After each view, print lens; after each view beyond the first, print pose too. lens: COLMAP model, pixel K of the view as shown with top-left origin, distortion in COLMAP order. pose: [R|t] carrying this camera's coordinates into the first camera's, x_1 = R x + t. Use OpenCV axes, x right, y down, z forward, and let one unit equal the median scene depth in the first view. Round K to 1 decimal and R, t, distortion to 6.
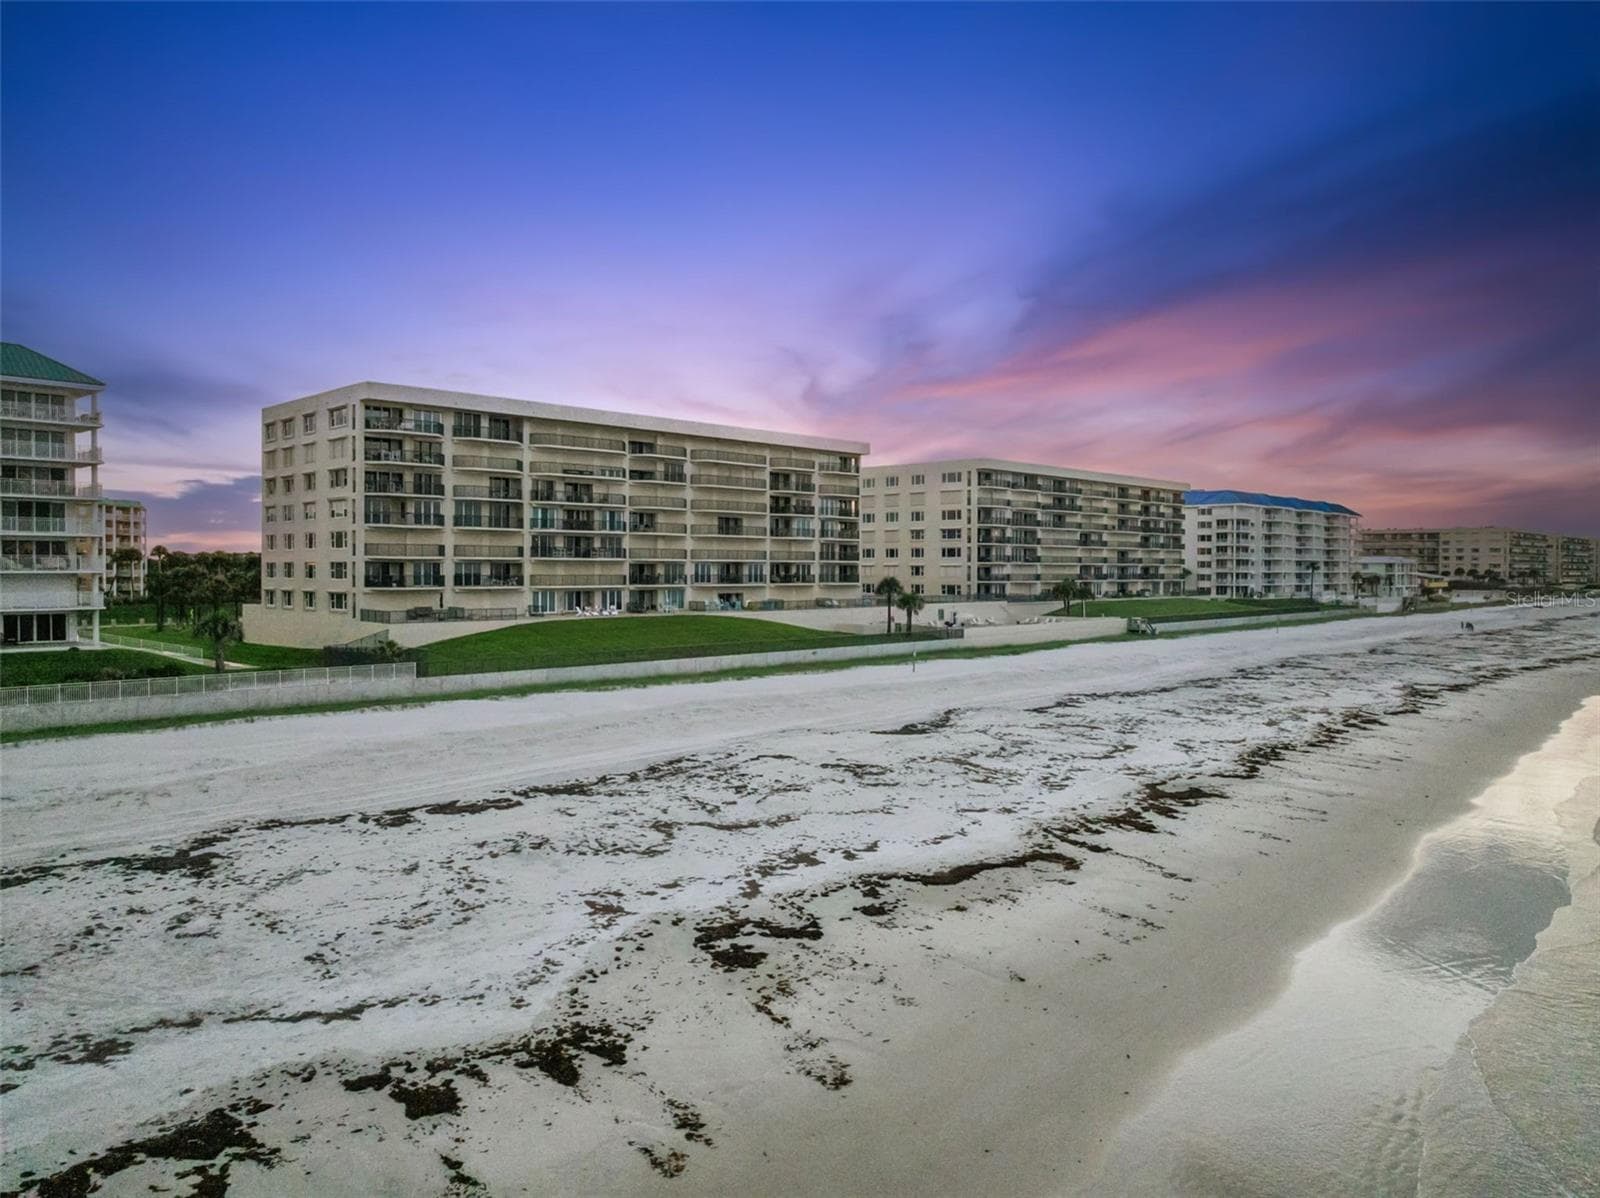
lens RADIAL K [[1141.4, 0, 817.8], [0, 1141.4, 589.2], [0, 0, 1]] dist [-0.029192, -0.002440]
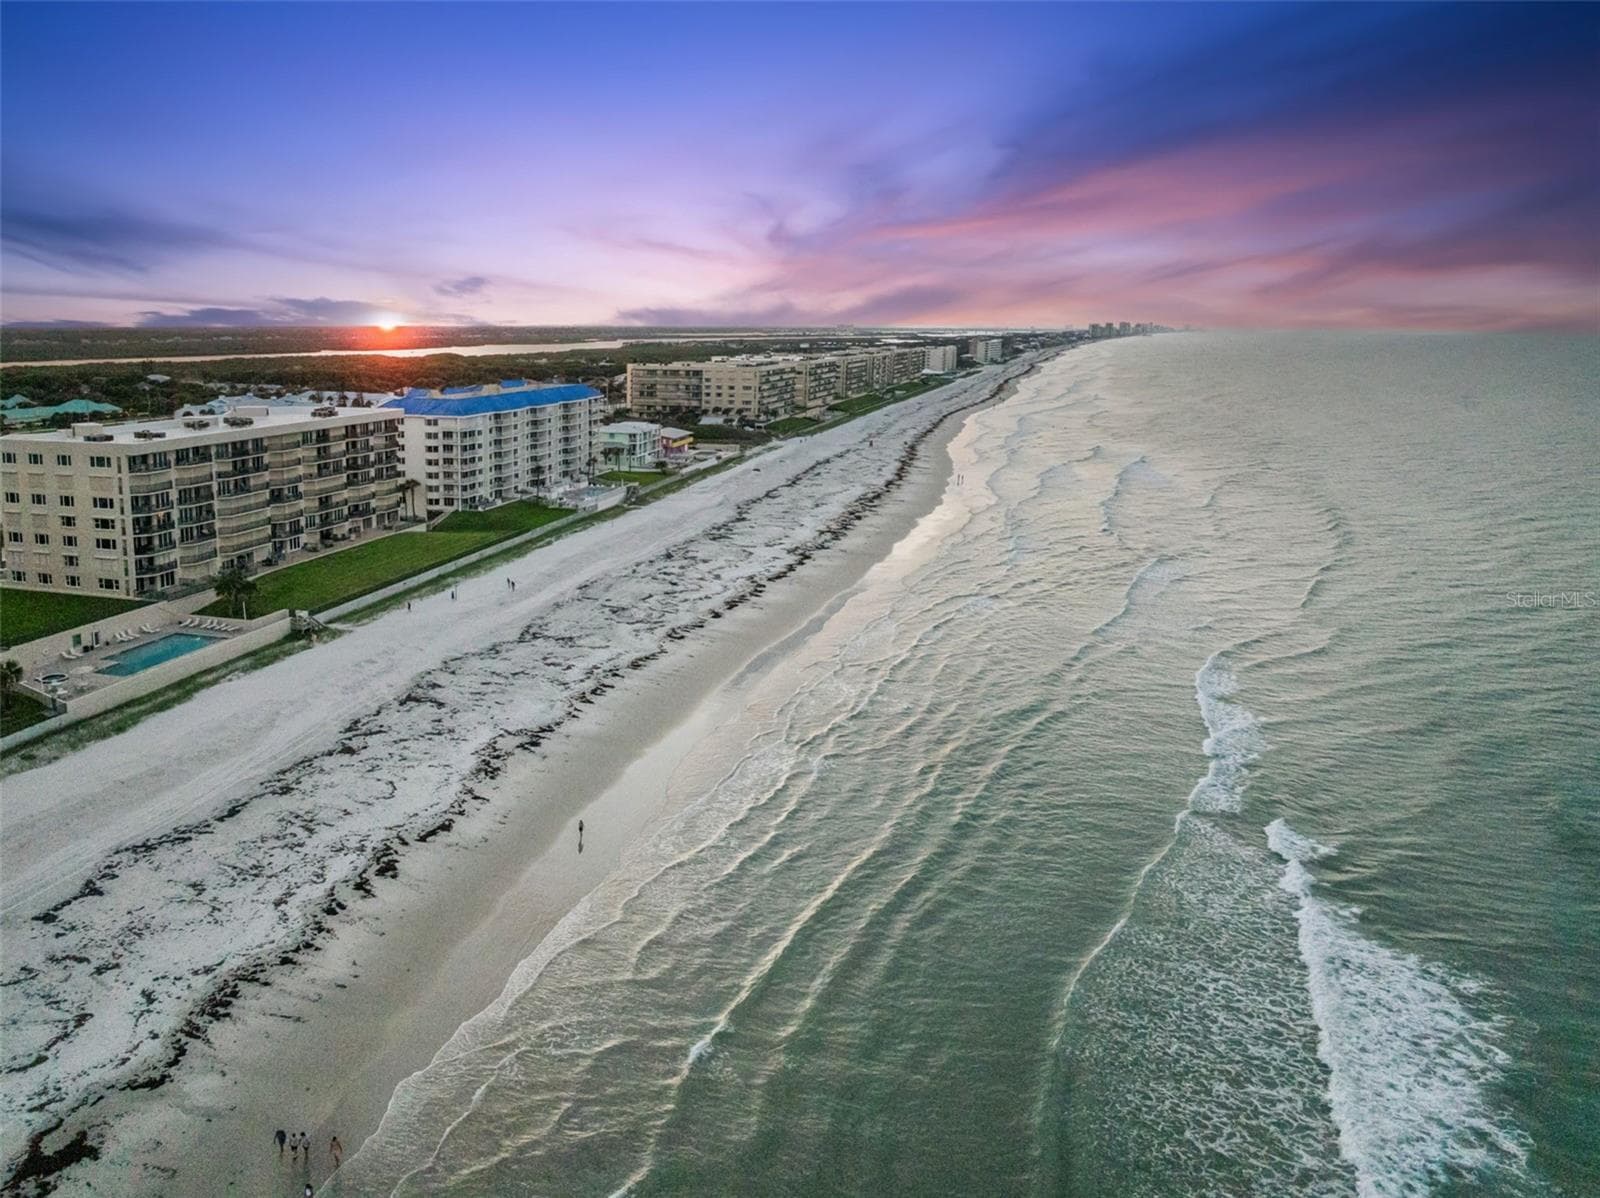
lens RADIAL K [[1187.1, 0, 718.4], [0, 1187.1, 507.1], [0, 0, 1]] dist [-0.064089, 0.002626]
pose [[0.895116, -0.065396, 0.441011, 0.147420], [0.003946, 0.990307, 0.138839, -0.190849], [-0.445815, -0.122536, 0.886698, -0.043445]]
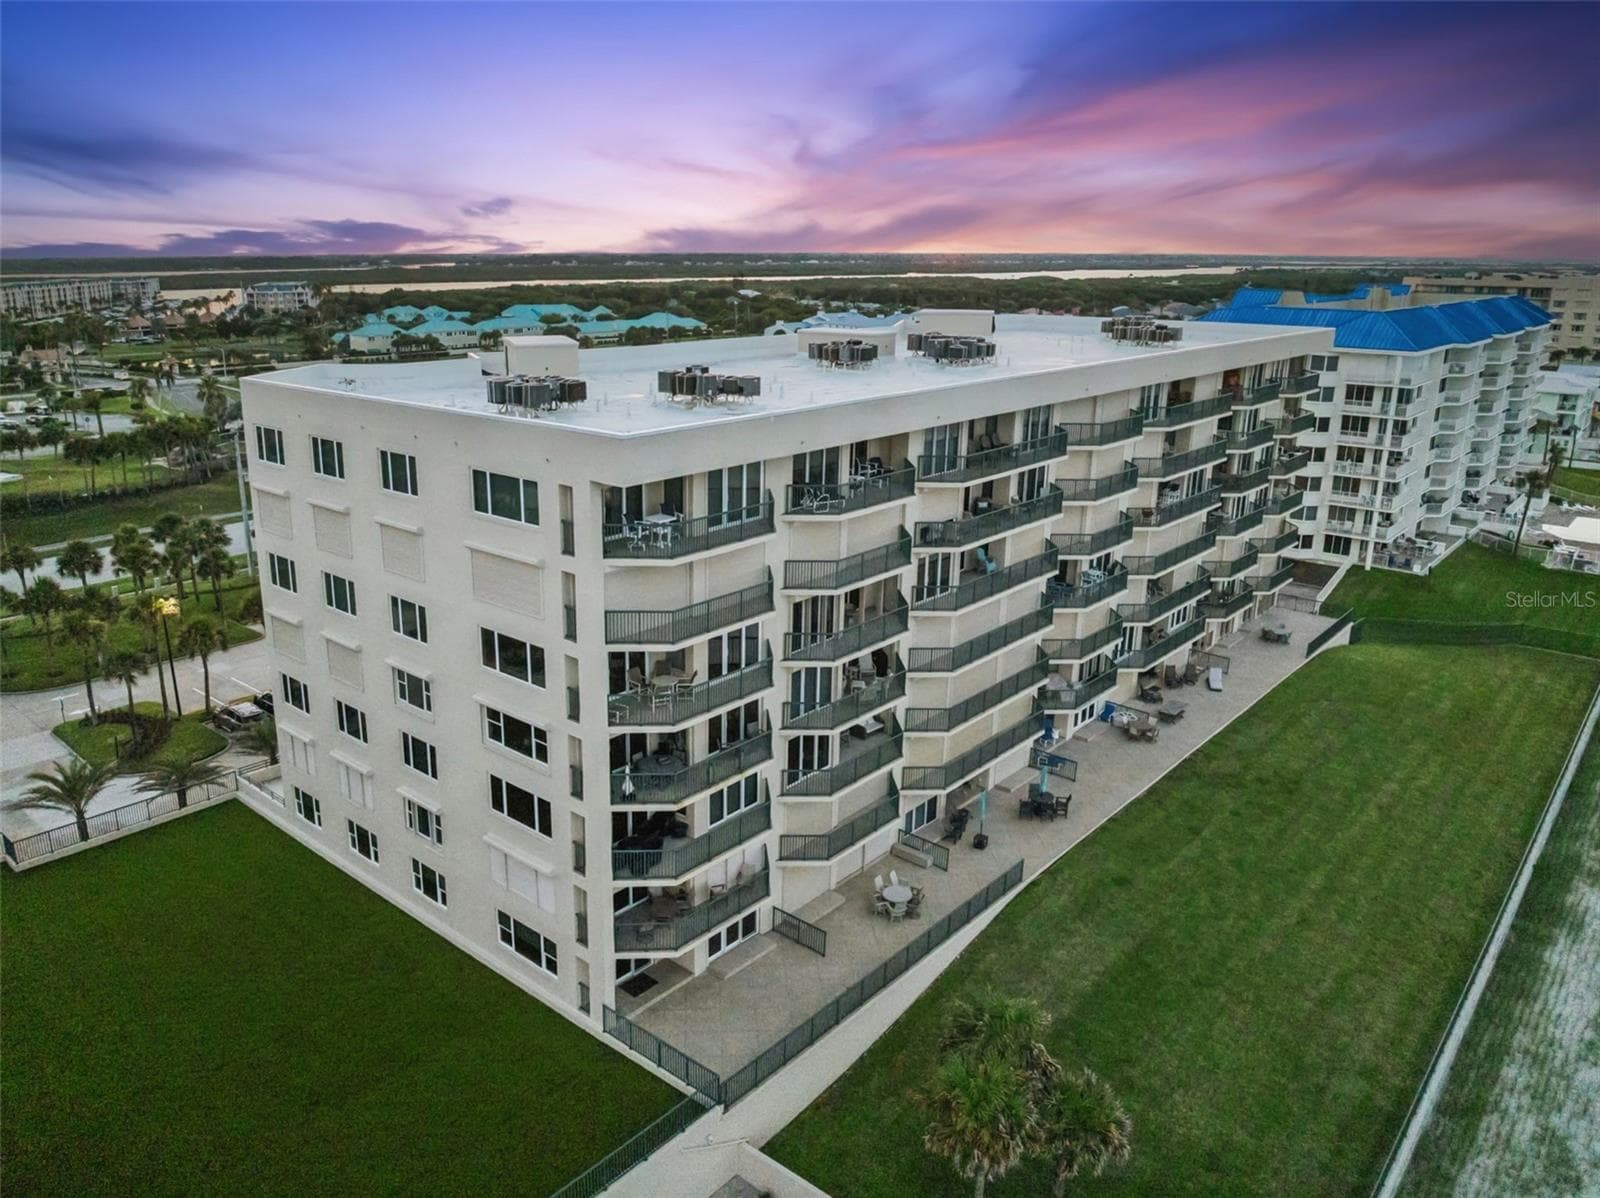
lens RADIAL K [[1174.2, 0, 765.1], [0, 1174.2, 565.0], [0, 0, 1]] dist [-0.038668, 0.004914]
pose [[0.999523, -0.009670, 0.029326, 0.162769], [0.002244, 0.969933, 0.243361, -0.141611], [-0.030798, -0.243179, 0.969492, 0.780992]]
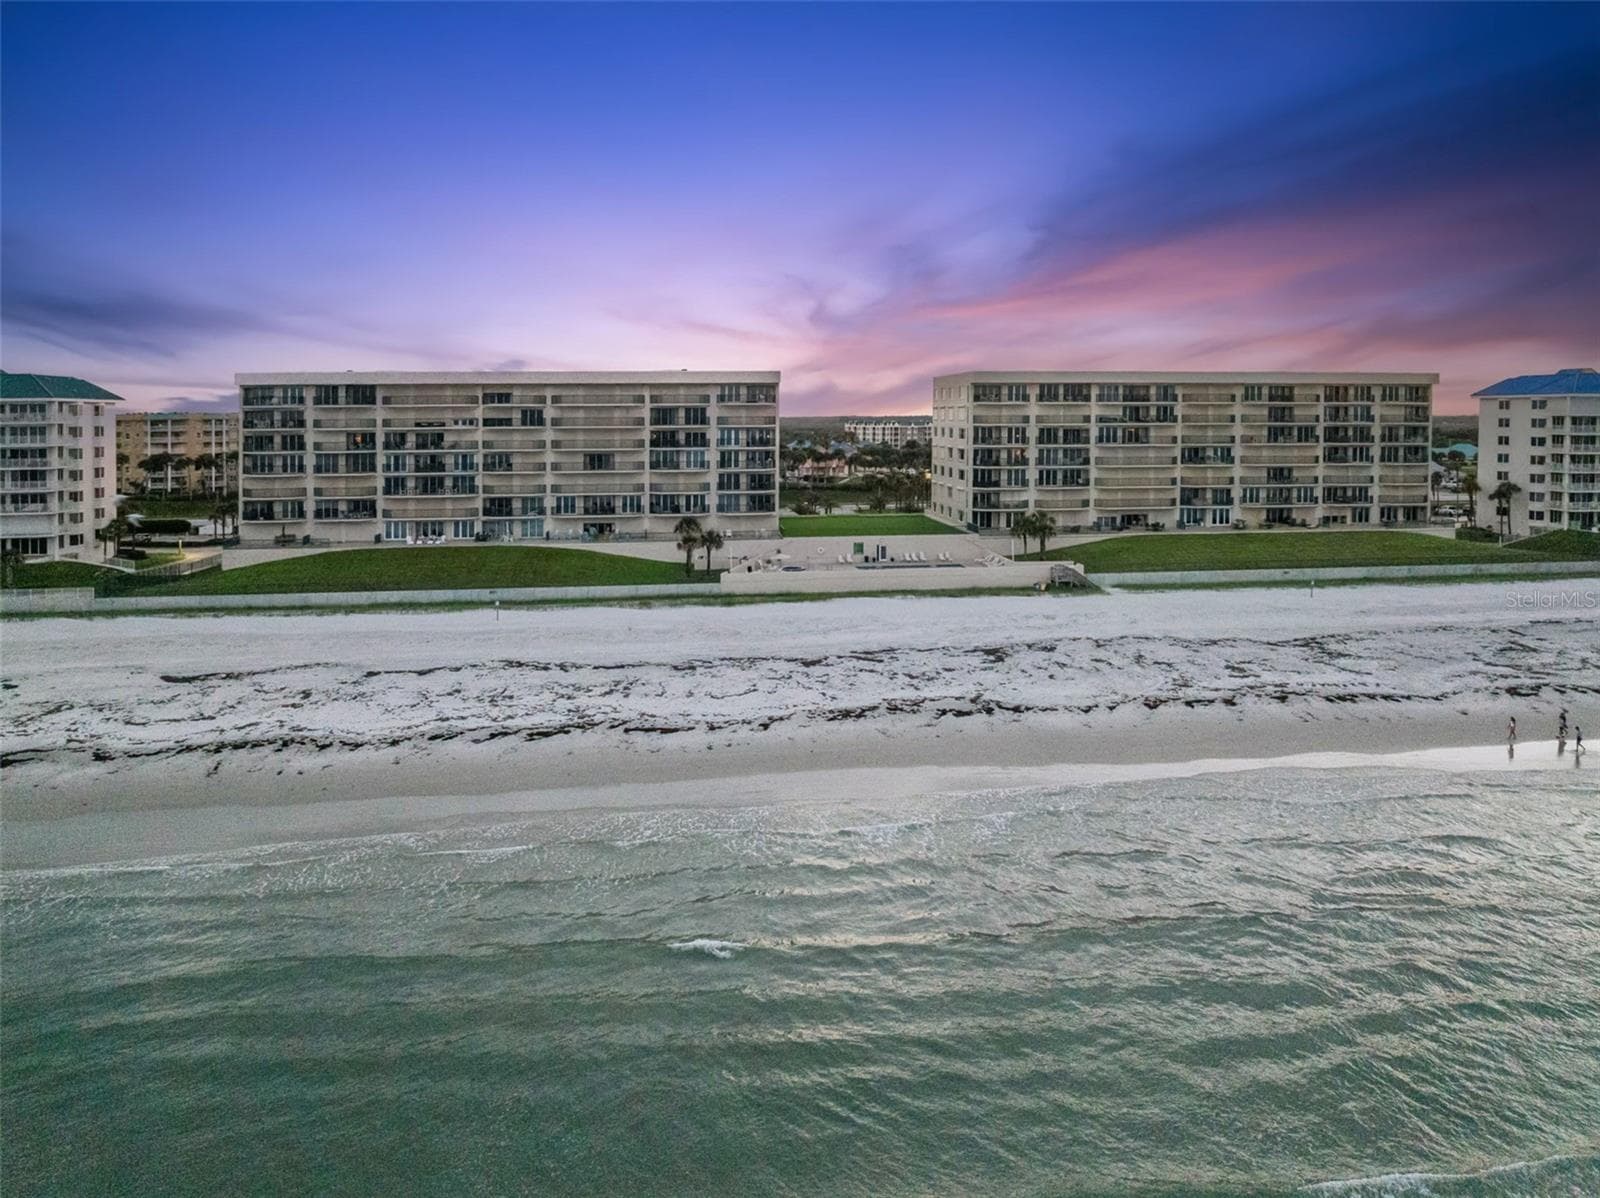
lens RADIAL K [[1182.2, 0, 800.1], [0, 1182.2, 507.4], [0, 0, 1]] dist [-0.023541, -0.040958]
pose [[0.771848, 0.021332, -0.635449, 0.623591], [-0.000525, 0.999458, 0.032913, -0.038358], [0.635807, -0.025070, 0.771441, 0.188850]]
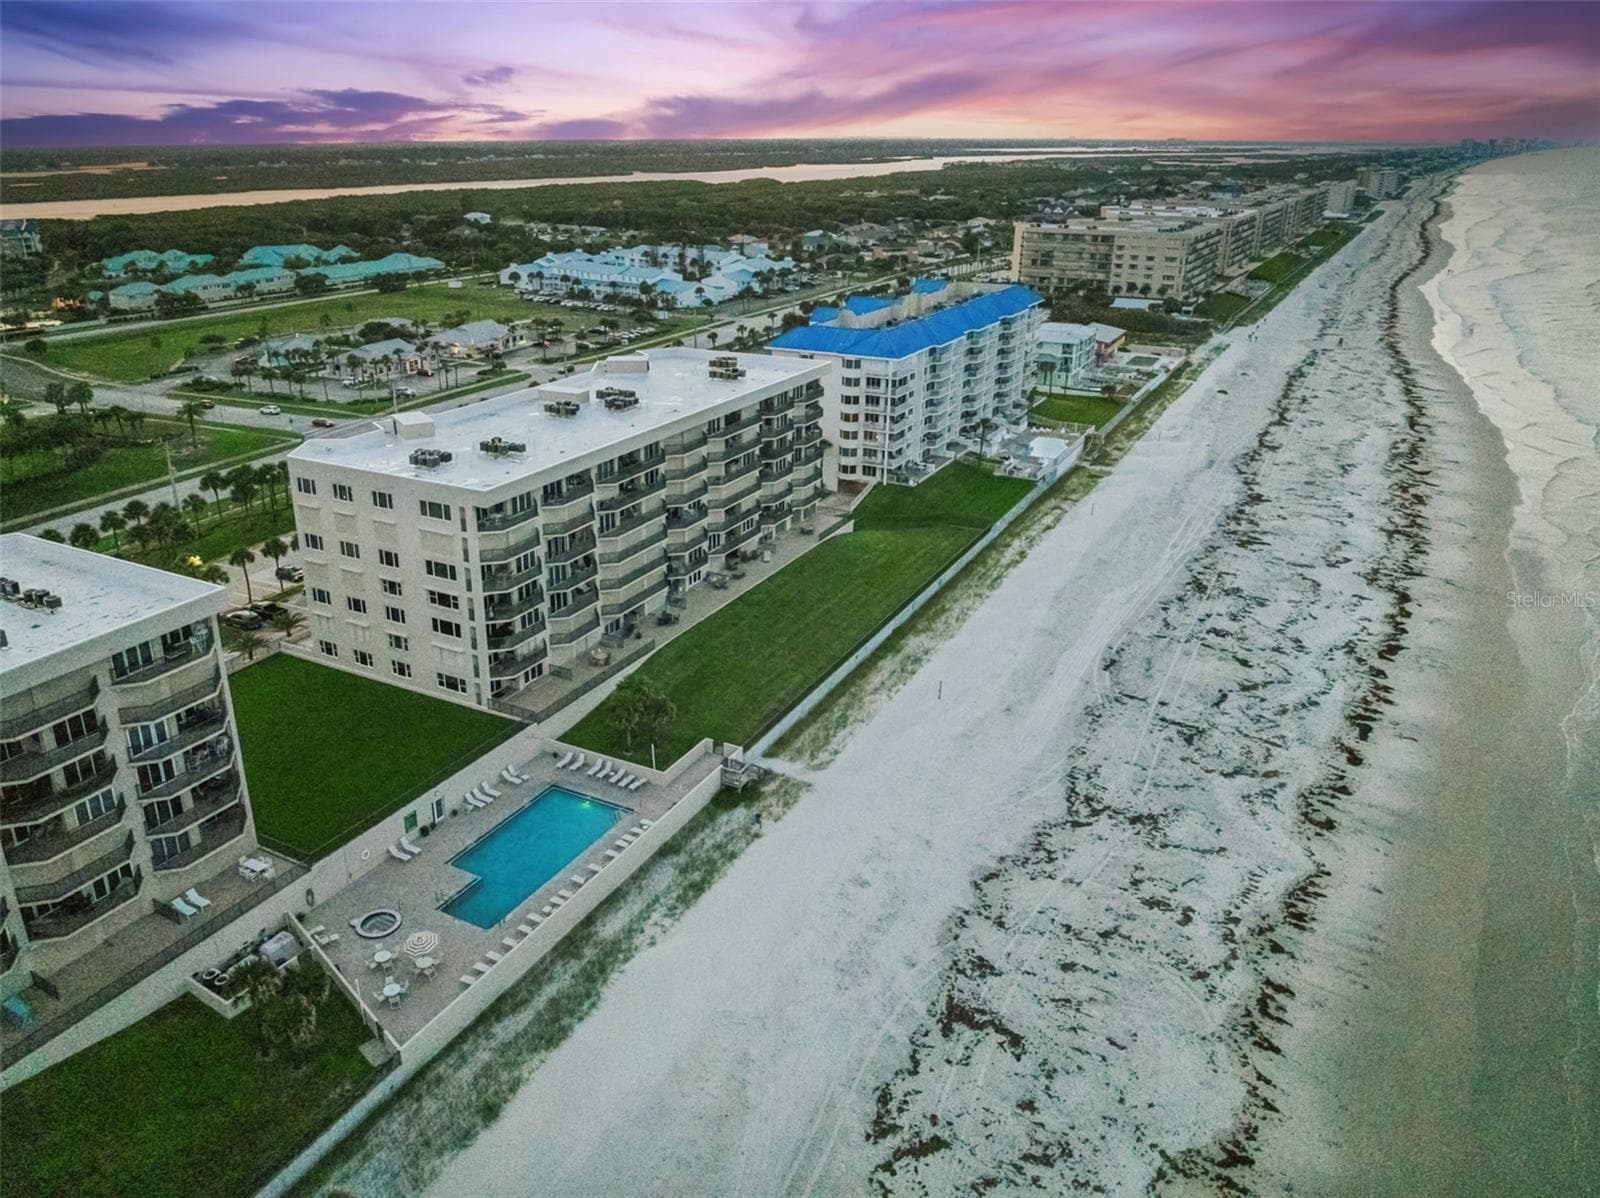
lens RADIAL K [[1179.3, 0, 766.7], [0, 1179.3, 554.9], [0, 0, 1]] dist [-0.034827, -0.010509]
pose [[0.968152, -0.088680, 0.234132, 0.140318], [0.008753, 0.946585, 0.322337, -0.272983], [-0.250211, -0.310022, 0.917214, 0.395945]]
